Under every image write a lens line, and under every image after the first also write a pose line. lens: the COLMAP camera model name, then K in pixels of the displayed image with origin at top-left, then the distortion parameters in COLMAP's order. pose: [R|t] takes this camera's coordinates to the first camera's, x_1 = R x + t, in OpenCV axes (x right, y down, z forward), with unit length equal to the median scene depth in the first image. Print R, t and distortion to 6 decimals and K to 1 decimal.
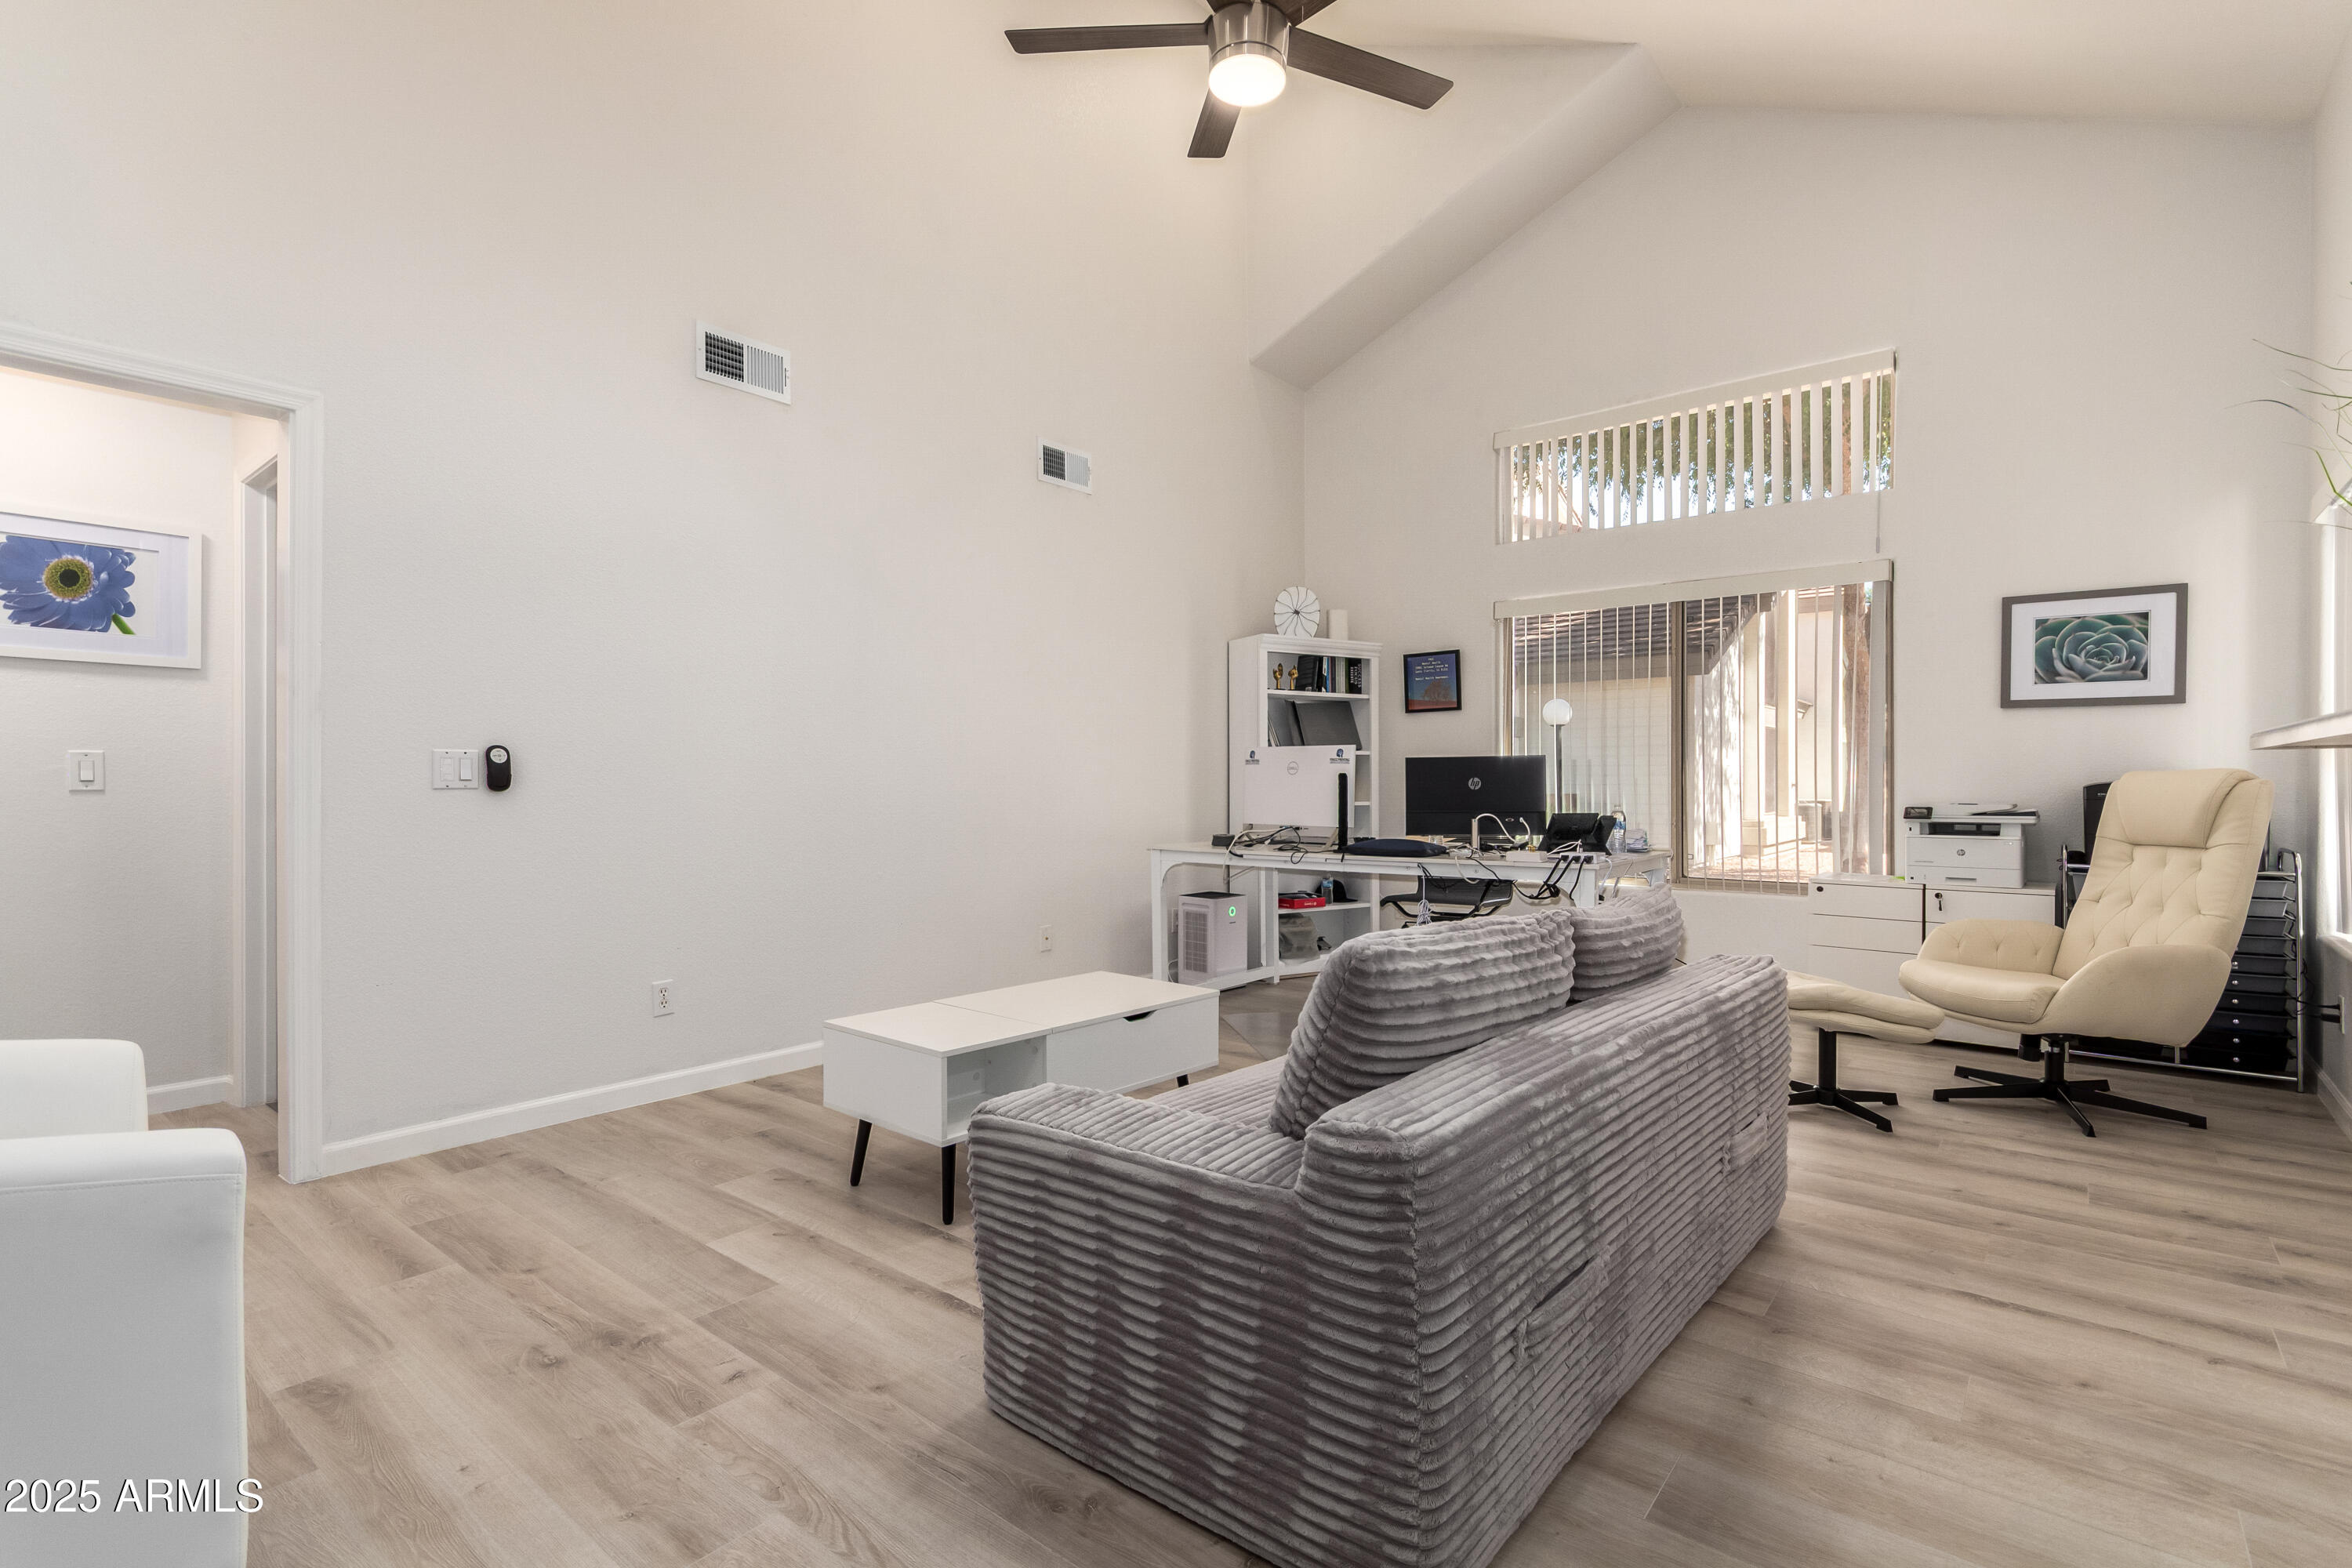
lens RADIAL K [[1109.2, 0, 1178.8], [0, 1109.2, 771.7], [0, 0, 1]] dist [-0.000320, -0.000217]
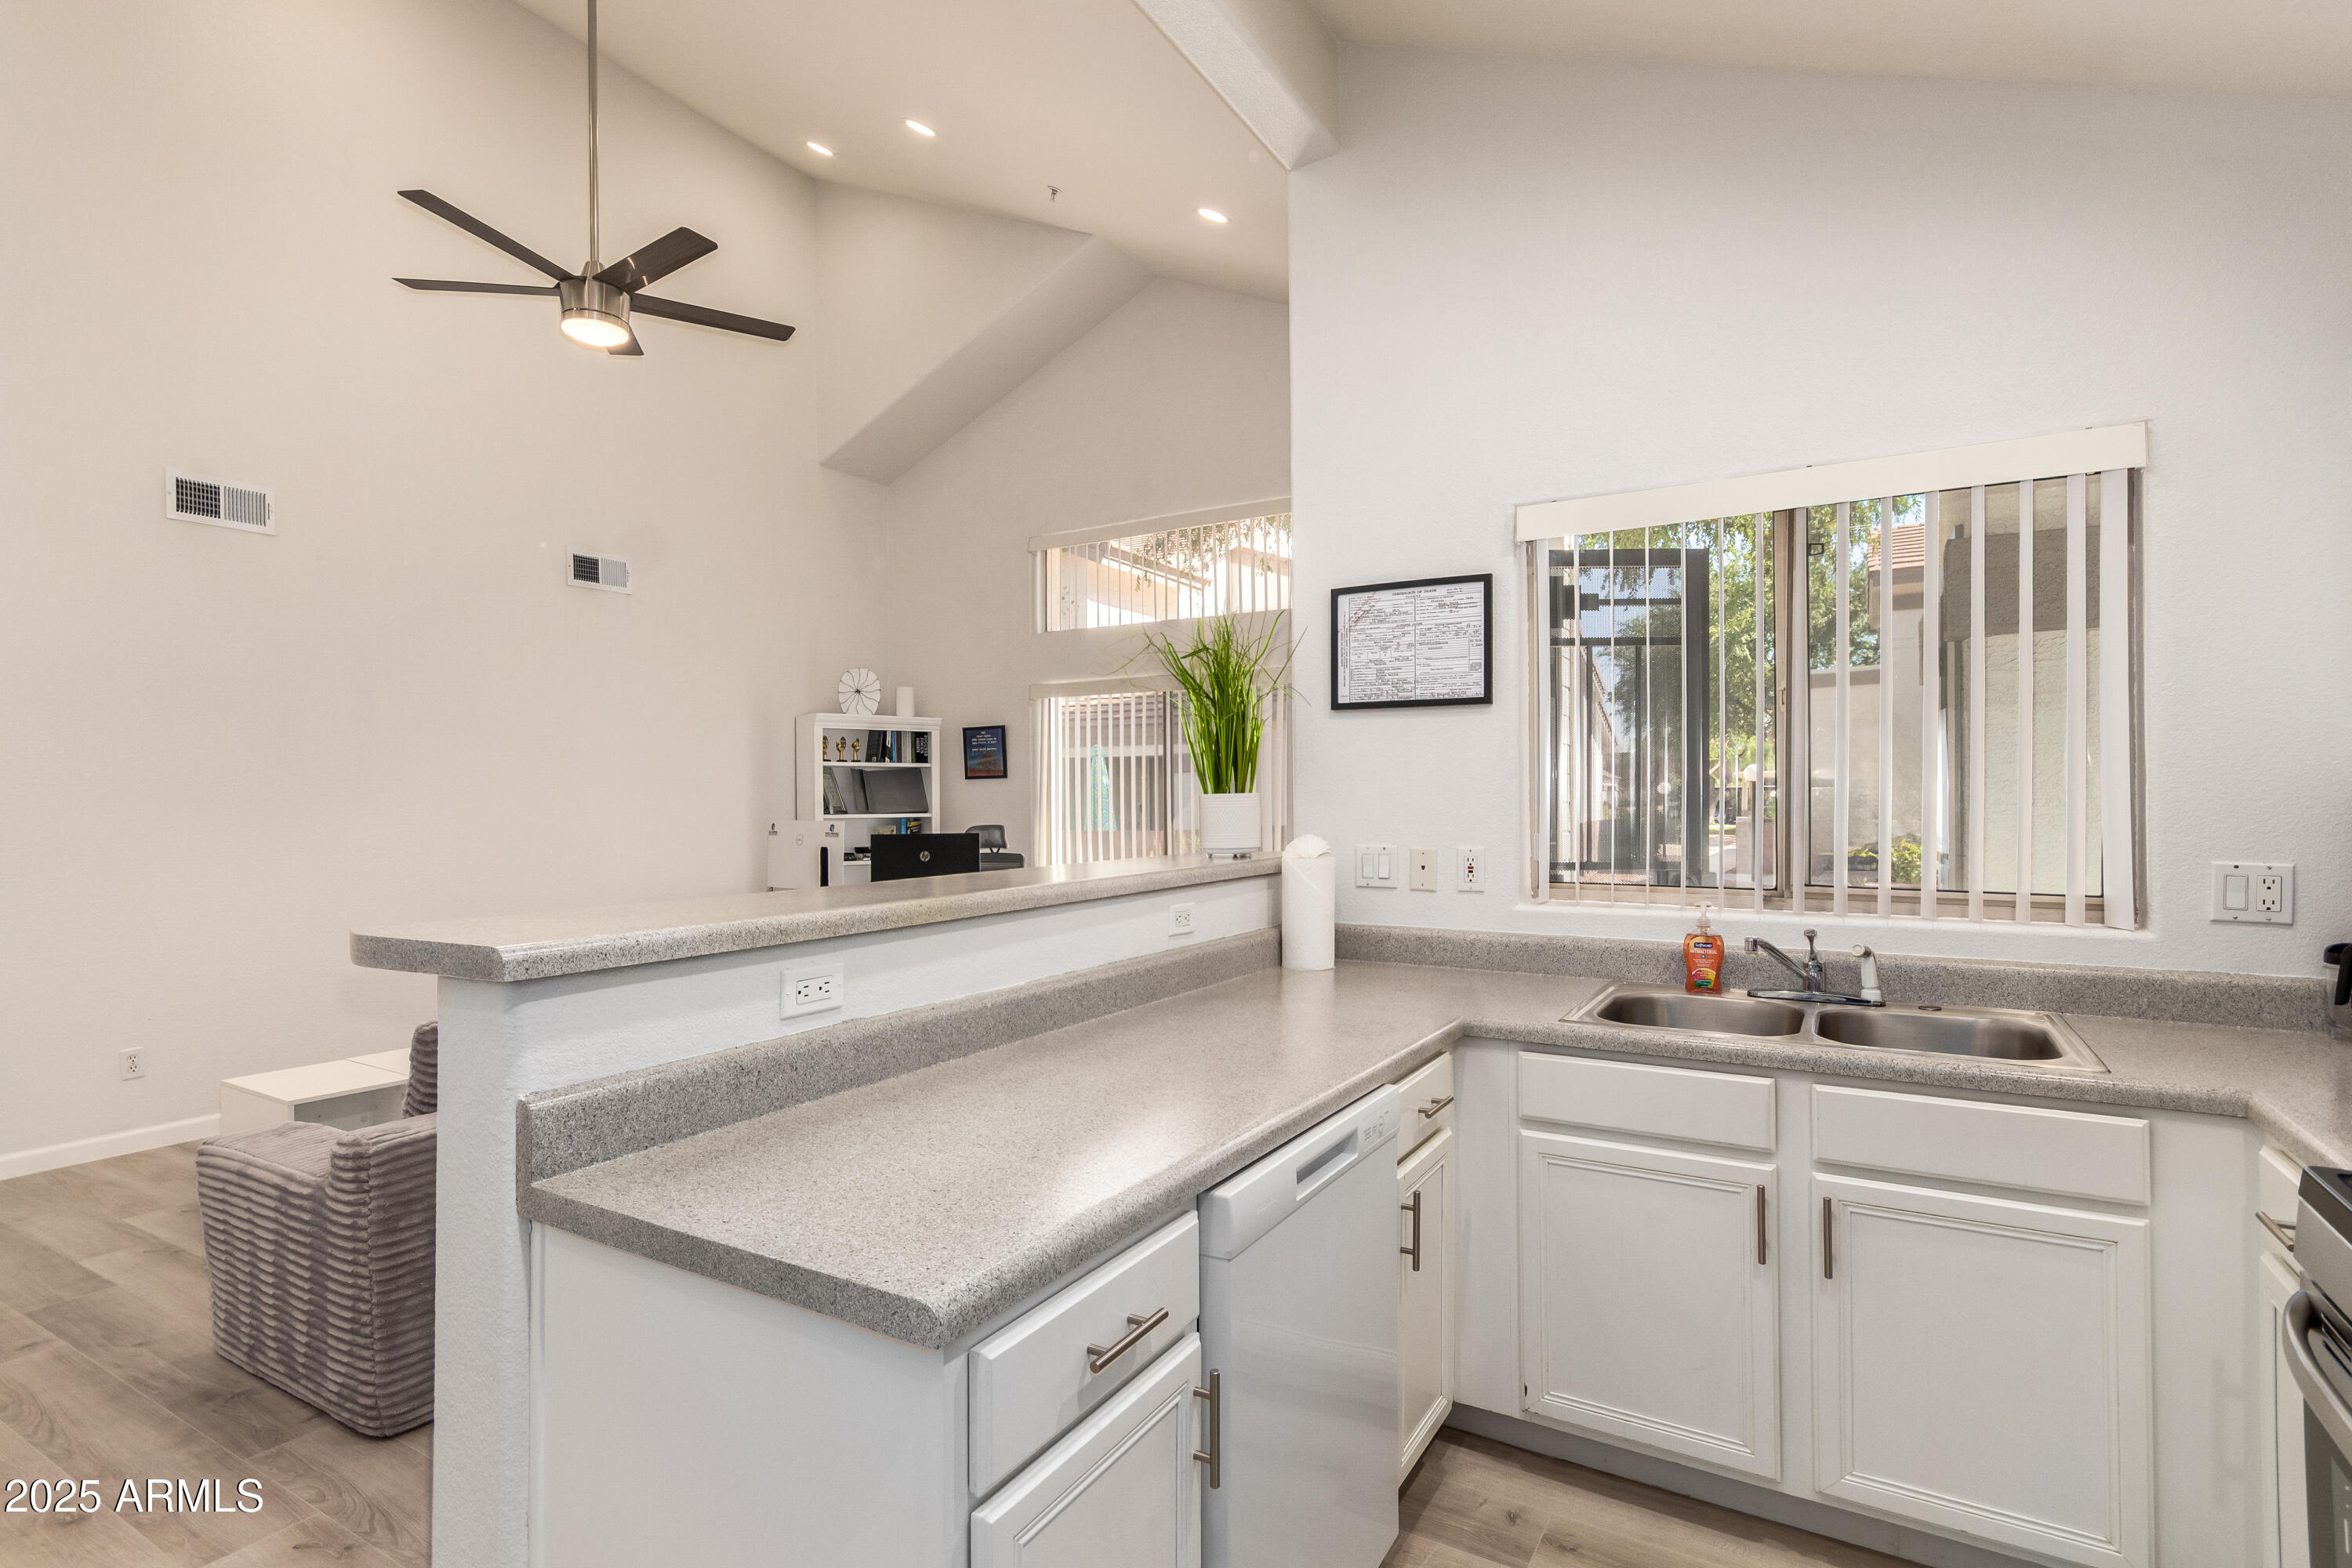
lens RADIAL K [[1142.8, 0, 1173.9], [0, 1142.8, 795.6], [0, 0, 1]] dist [0.001309, 0.000341]
pose [[0.988070, -0.004913, 0.153924, 0.392475], [0.004299, 0.999981, 0.004316, -0.068584], [-0.153943, -0.003603, 0.988073, -0.309350]]
